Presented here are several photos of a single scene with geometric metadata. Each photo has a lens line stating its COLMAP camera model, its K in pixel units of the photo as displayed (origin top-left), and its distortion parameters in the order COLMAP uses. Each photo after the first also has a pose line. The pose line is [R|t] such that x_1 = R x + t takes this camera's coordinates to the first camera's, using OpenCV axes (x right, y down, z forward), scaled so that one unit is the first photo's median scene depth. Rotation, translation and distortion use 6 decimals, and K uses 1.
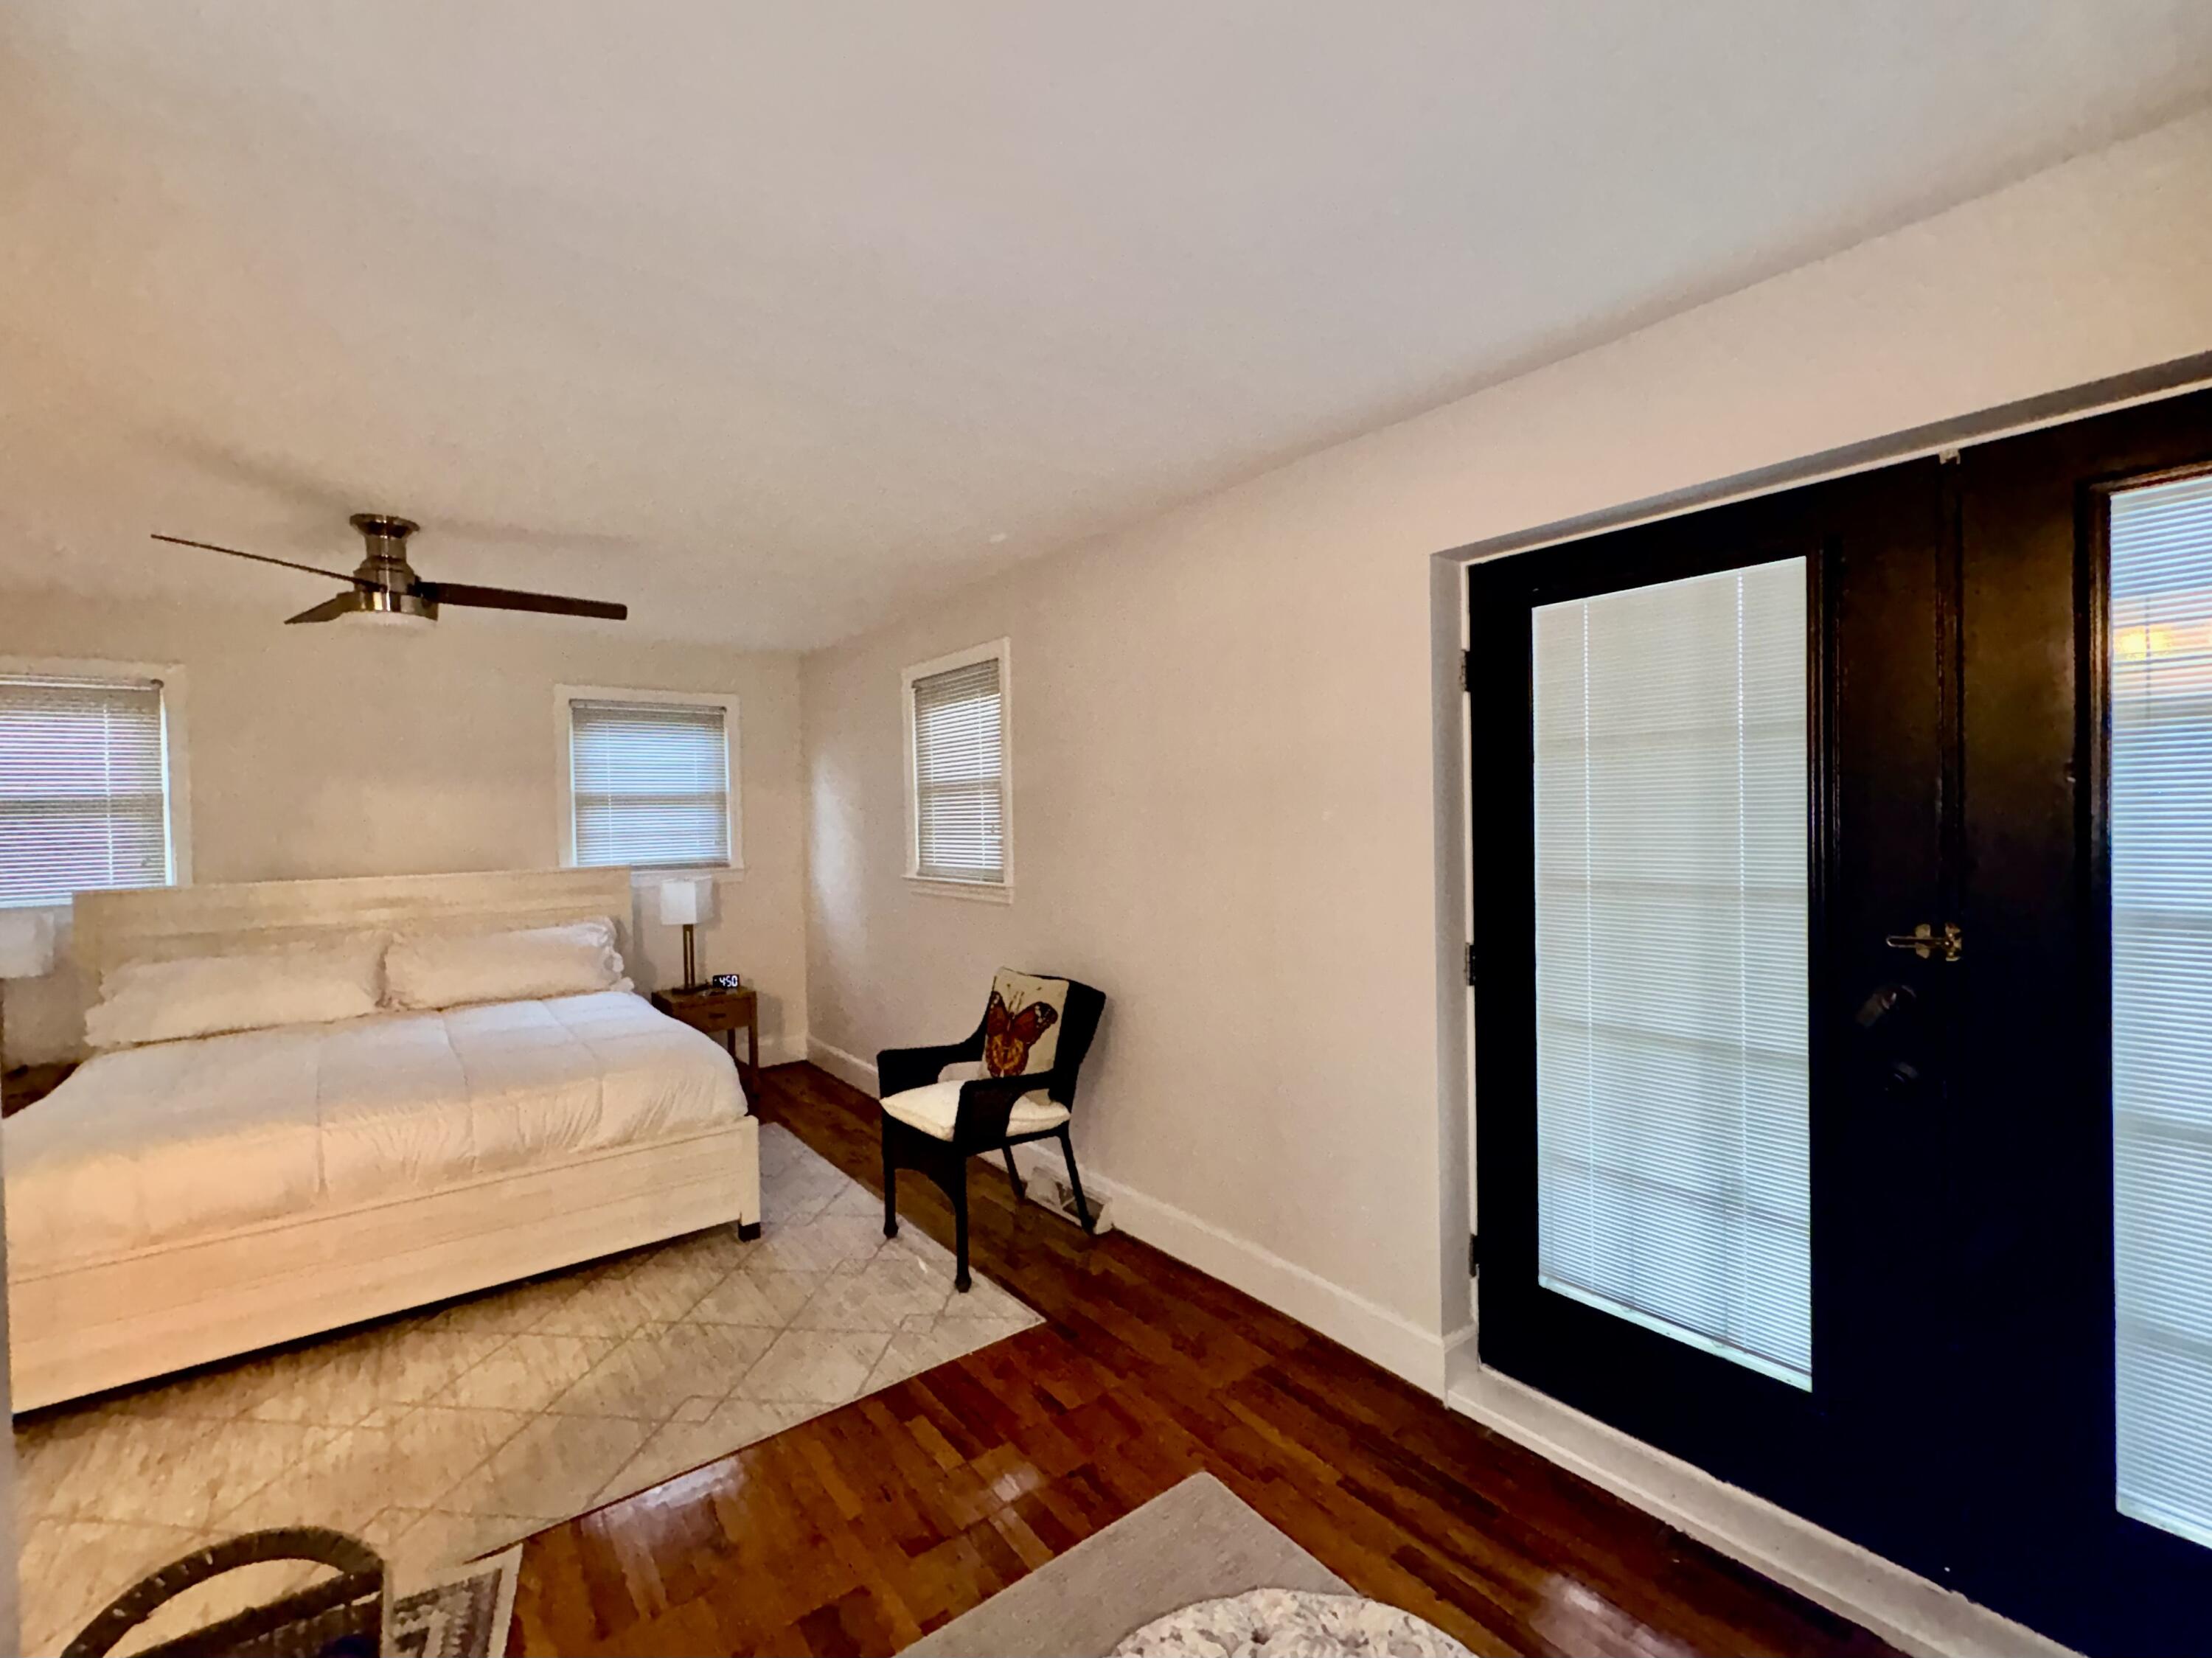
lens RADIAL K [[942.6, 0, 1106.0], [0, 942.6, 829.0], [0, 0, 1]] dist [-0.000990, -0.000028]
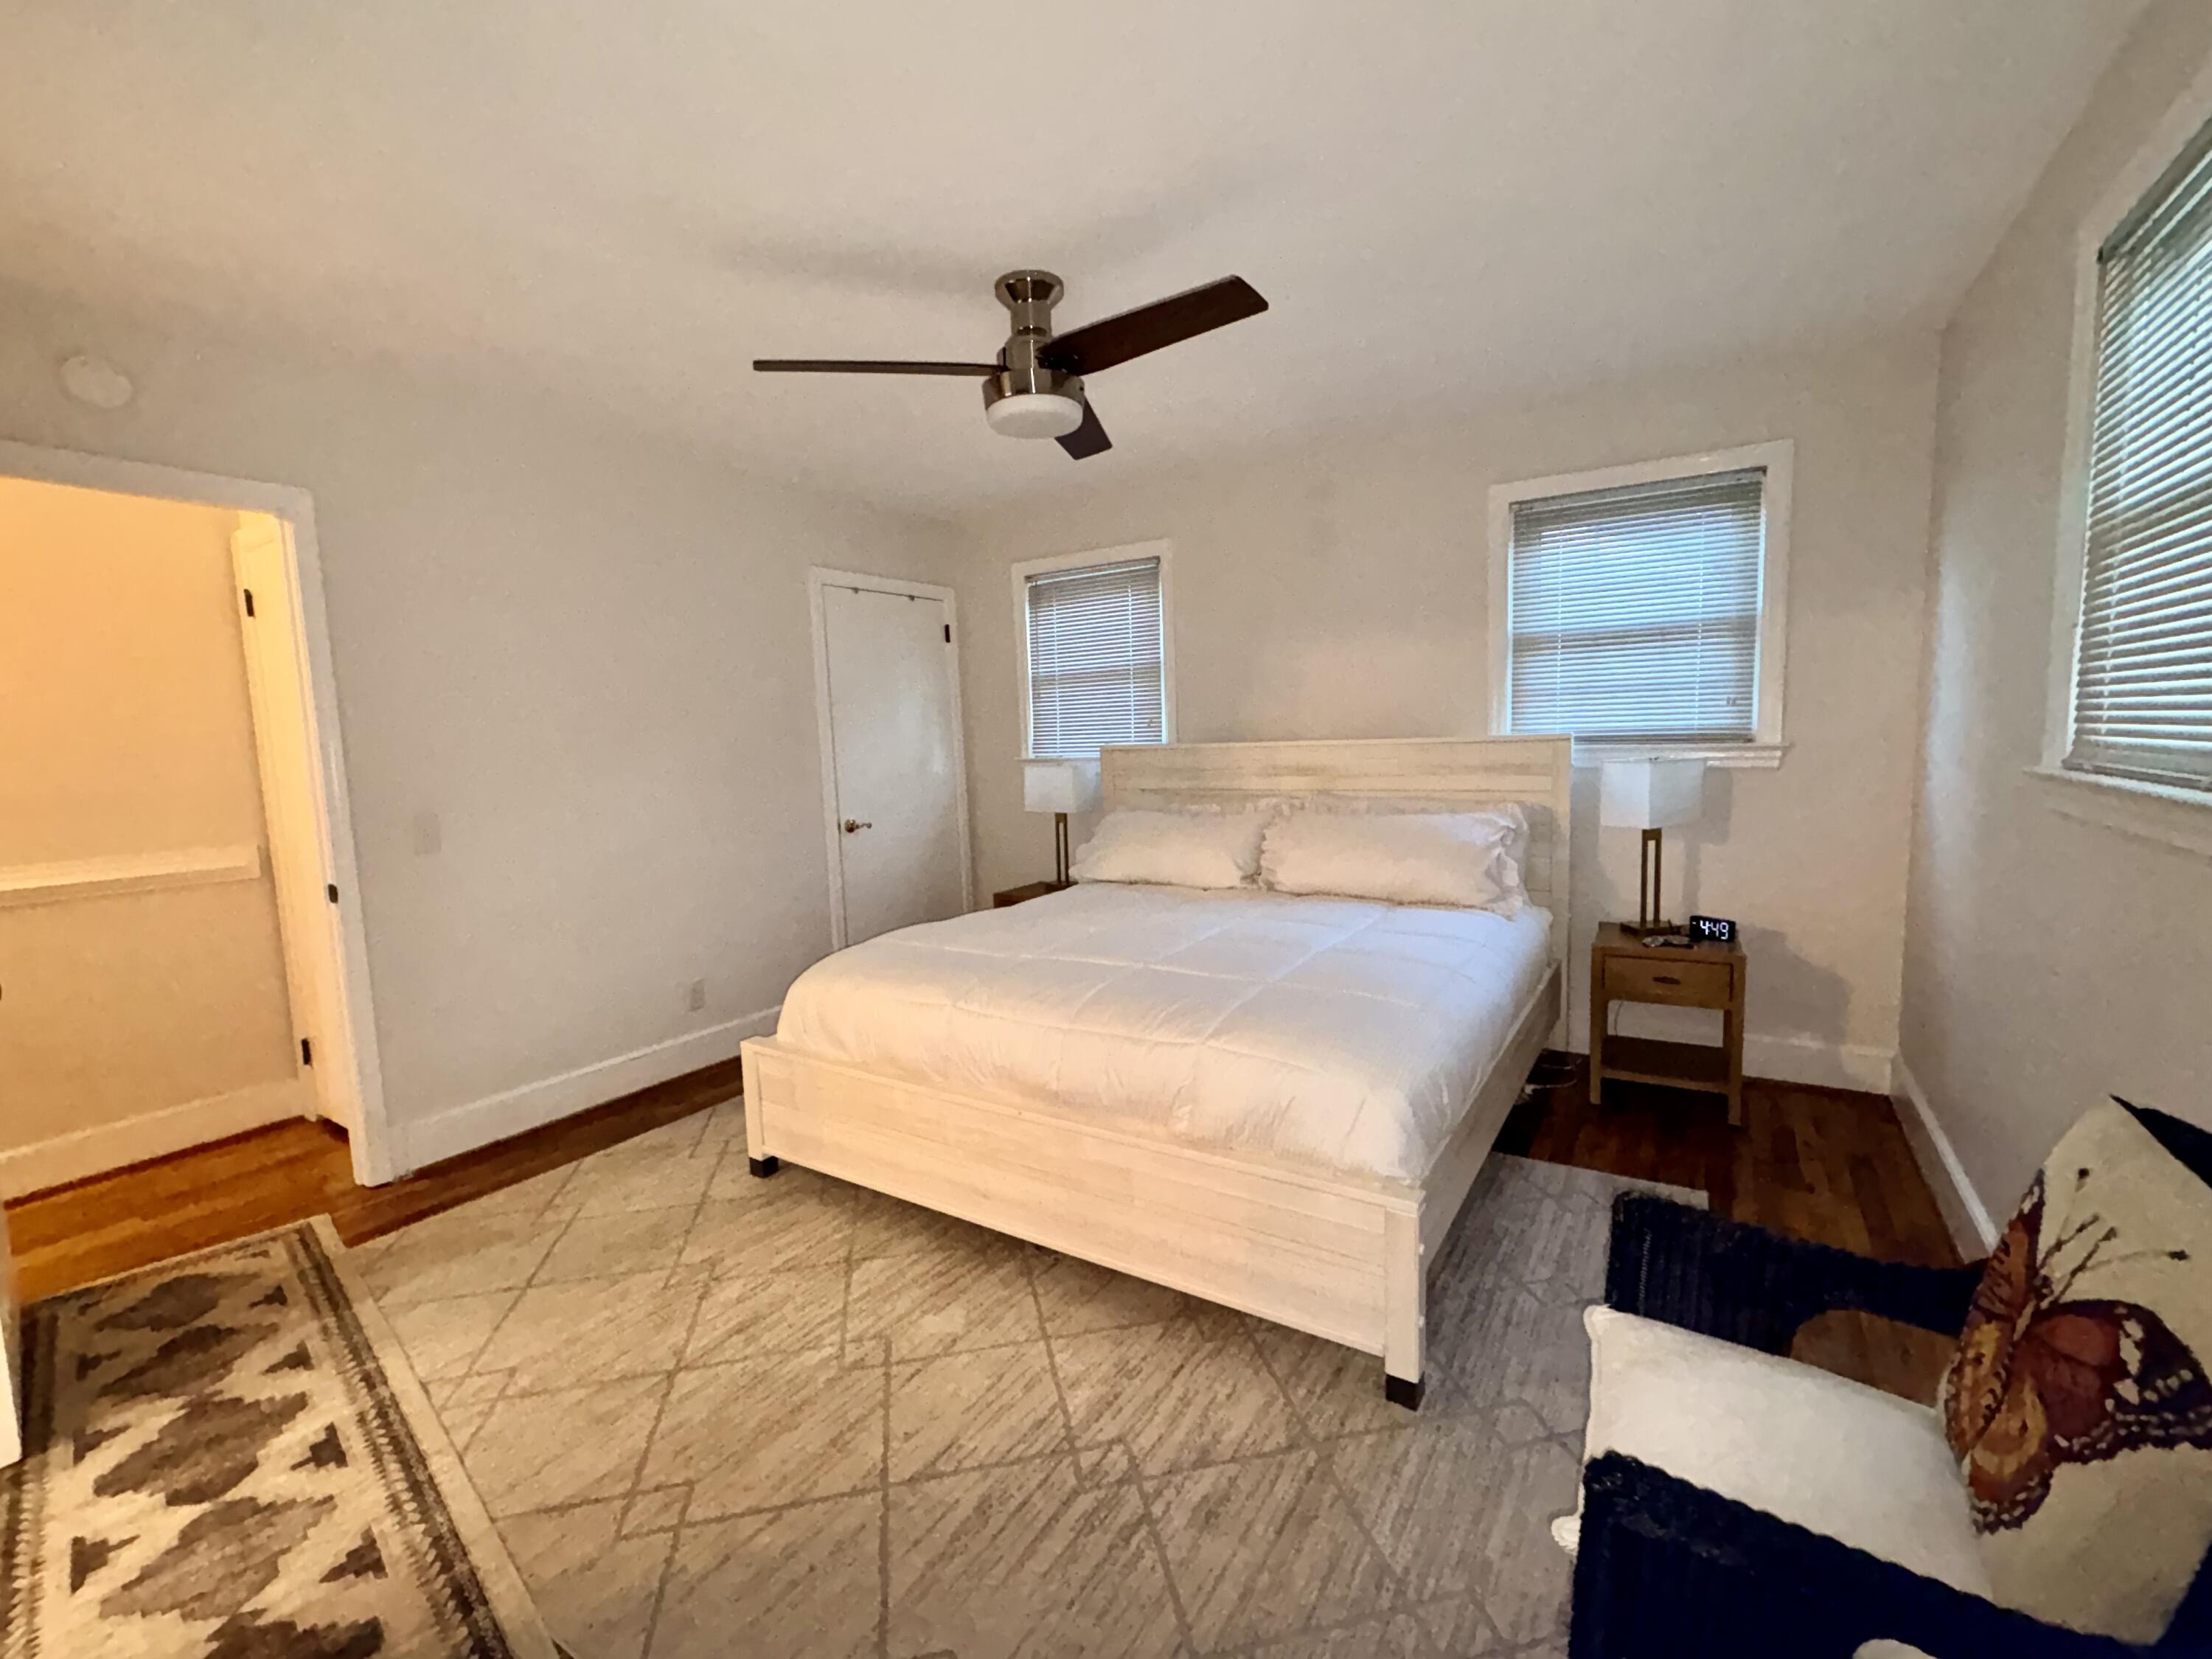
lens RADIAL K [[942.7, 0, 1106.0], [0, 942.7, 829.5], [0, 0, 1]] dist [-0.000990, -0.000028]
pose [[0.336850, 0.106134, -0.935557, 0.035935], [0.009679, 0.993184, 0.116156, 0.028551], [0.941509, -0.048182, 0.333527, 0.532470]]
